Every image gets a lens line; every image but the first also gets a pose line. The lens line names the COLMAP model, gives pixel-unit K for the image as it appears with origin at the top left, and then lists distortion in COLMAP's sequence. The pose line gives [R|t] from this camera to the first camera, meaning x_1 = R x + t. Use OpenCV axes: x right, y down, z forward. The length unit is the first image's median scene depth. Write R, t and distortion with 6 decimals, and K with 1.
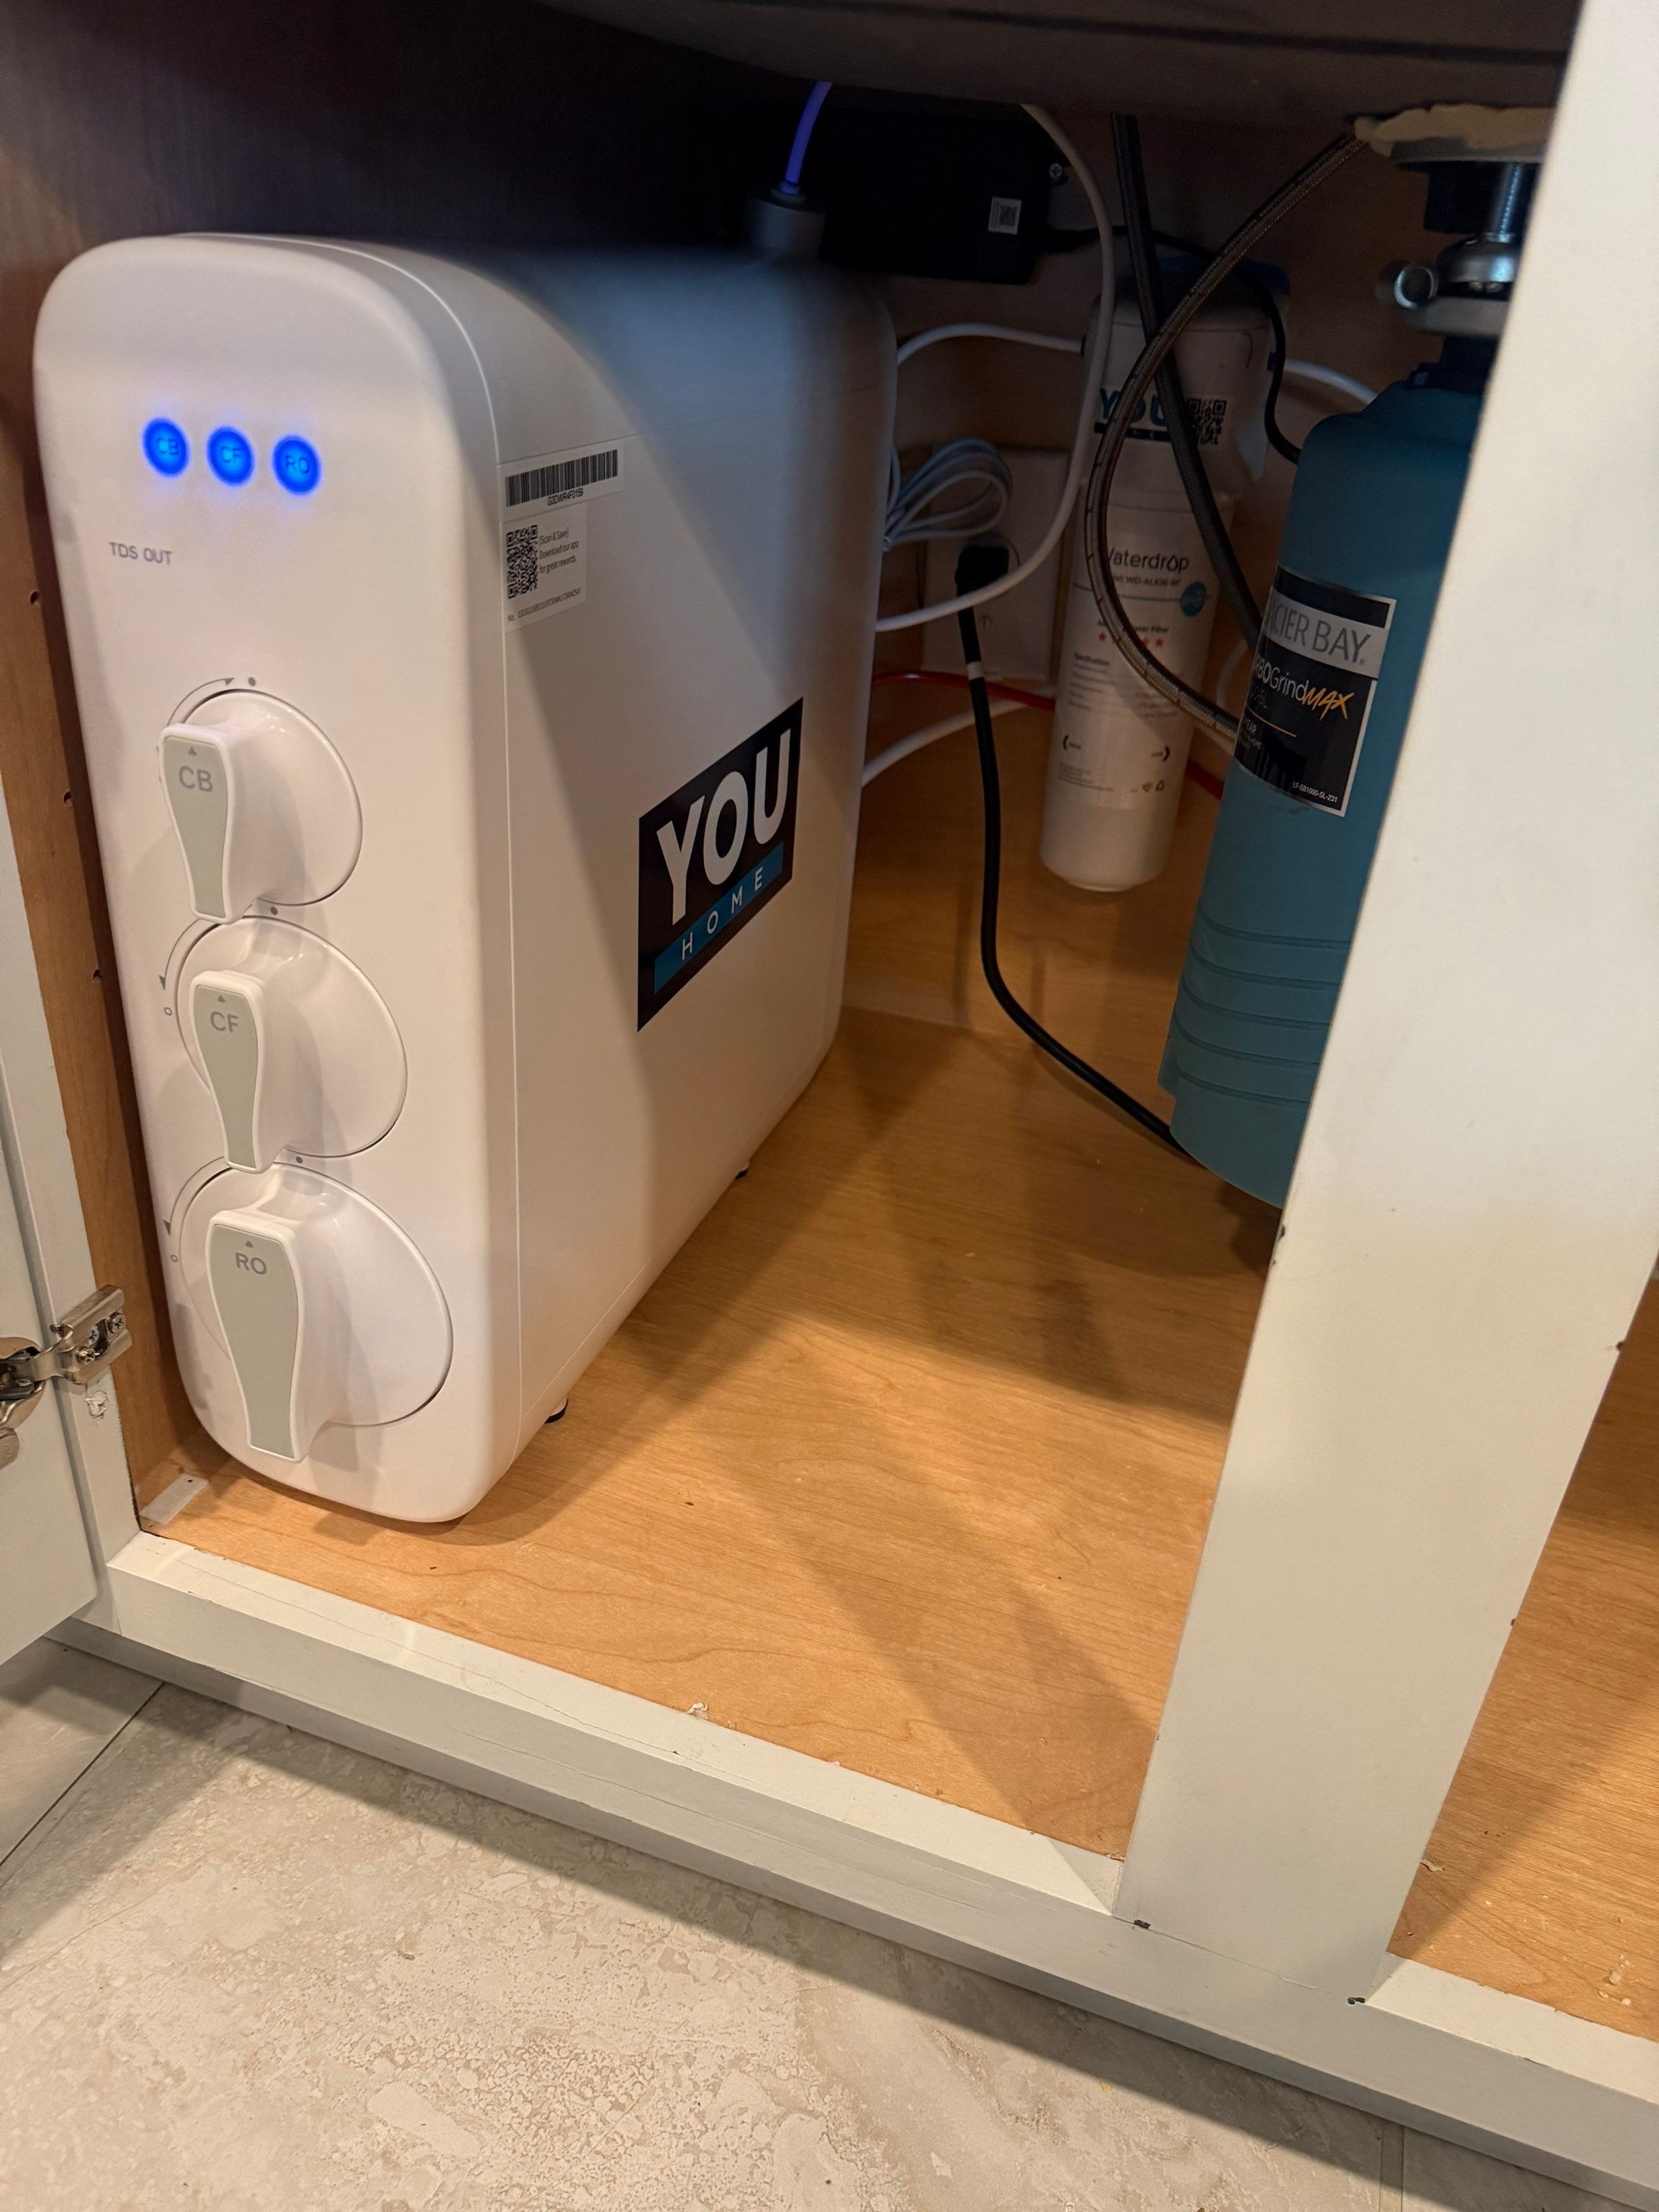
lens RADIAL K [[1569.2, 0, 758.4], [0, 1569.2, 1110.4], [0, 0, 1]] dist [0.064609, -0.103272]
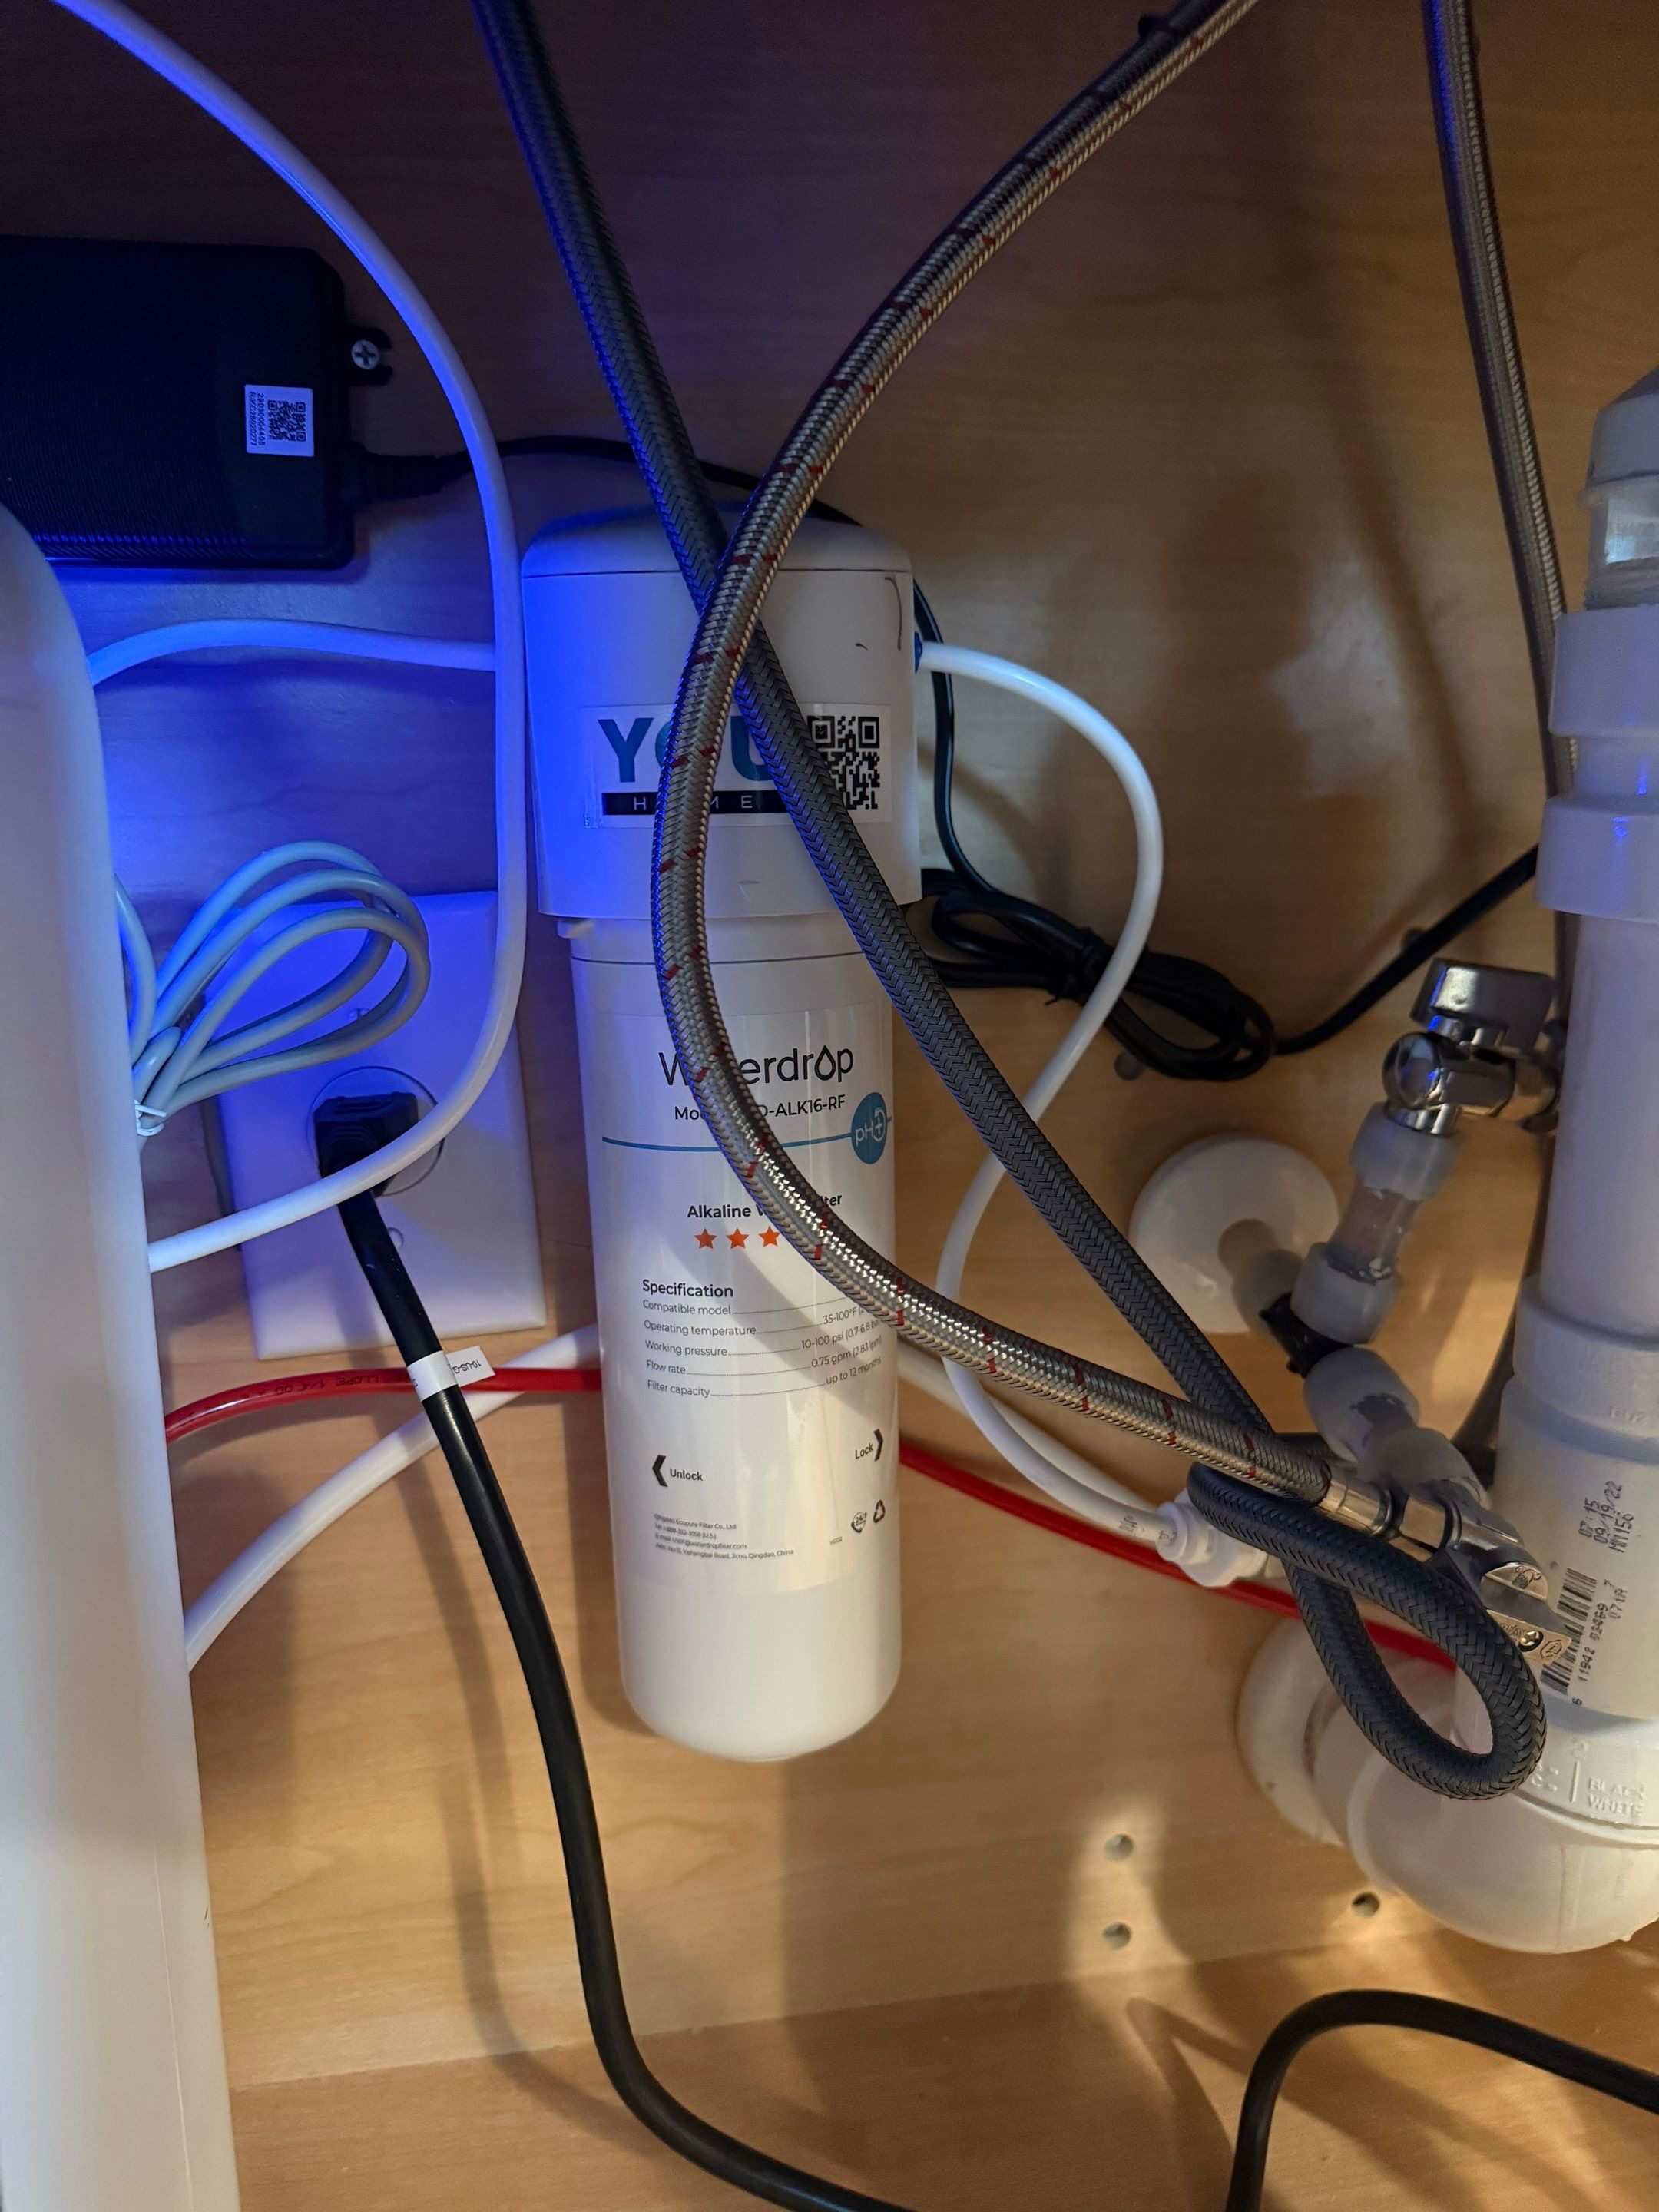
lens RADIAL K [[1569.2, 0, 758.4], [0, 1569.2, 1110.4], [0, 0, 1]] dist [0.064609, -0.103272]
pose [[0.886505, -0.164038, 0.432667, 0.047482], [0.288480, 0.927019, -0.239614, -0.229487], [-0.361785, 0.337235, 0.869128, 0.615847]]
